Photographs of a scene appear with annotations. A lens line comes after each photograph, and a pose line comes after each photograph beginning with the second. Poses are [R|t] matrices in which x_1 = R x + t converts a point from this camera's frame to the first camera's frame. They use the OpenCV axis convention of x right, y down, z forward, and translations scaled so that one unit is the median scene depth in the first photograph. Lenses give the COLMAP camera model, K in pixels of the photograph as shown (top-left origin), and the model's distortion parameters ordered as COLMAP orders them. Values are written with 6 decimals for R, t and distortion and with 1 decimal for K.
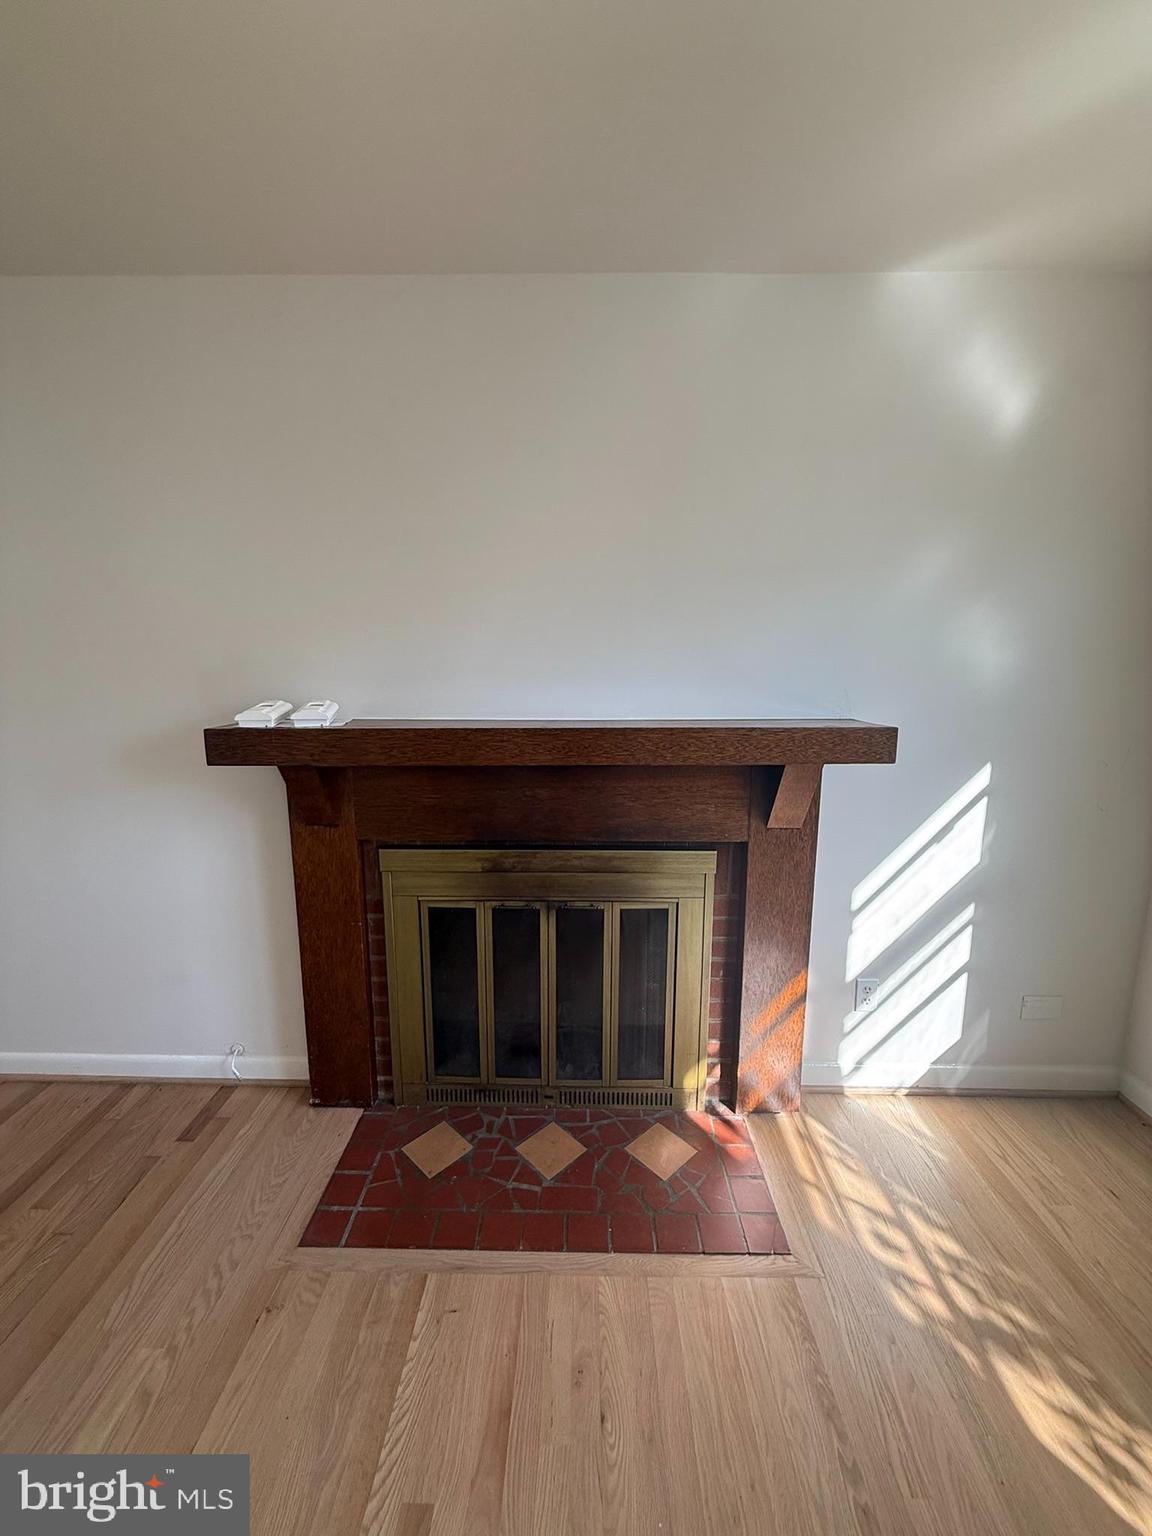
lens RADIAL K [[617.1, 0, 573.2], [0, 617.1, 770.1], [0, 0, 1]] dist [-0.001145, 0.000206]
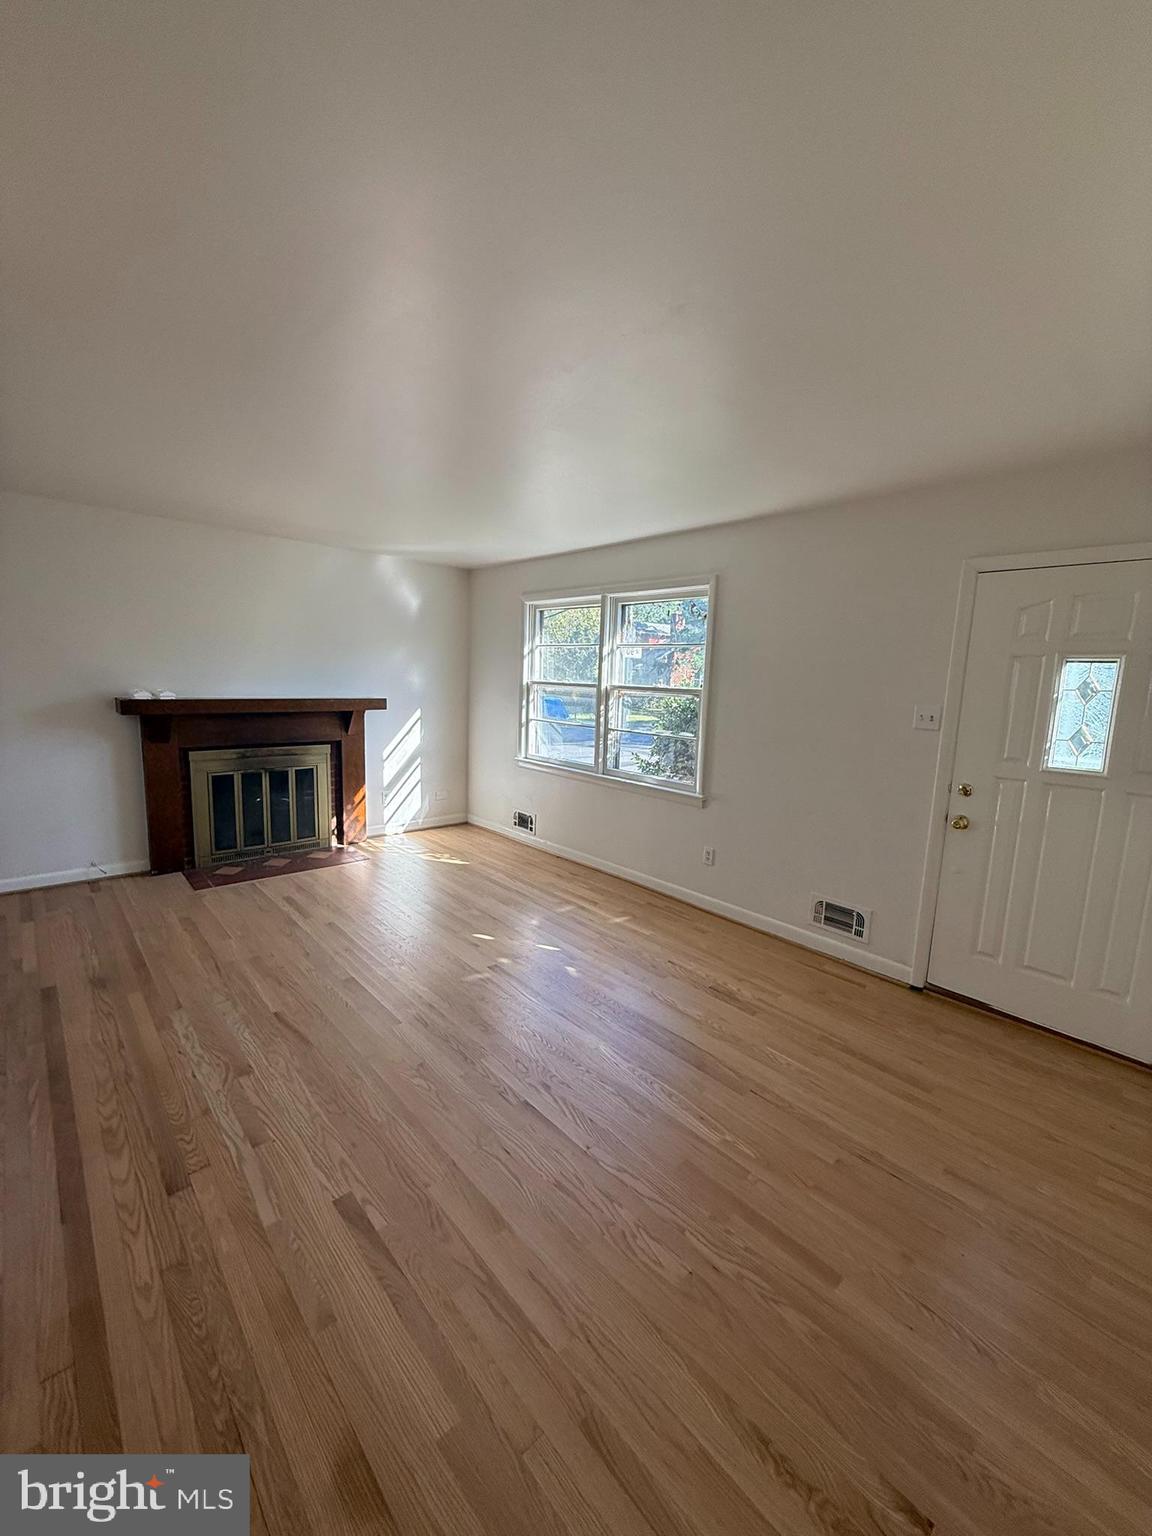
lens RADIAL K [[617.1, 0, 569.4], [0, 617.1, 770.7], [0, 0, 1]] dist [-0.001145, 0.000206]
pose [[0.731361, -0.080038, 0.677278, -0.861866], [0.082875, 0.996160, 0.028231, 0.256932], [-0.676936, 0.035482, 0.735186, -1.748459]]
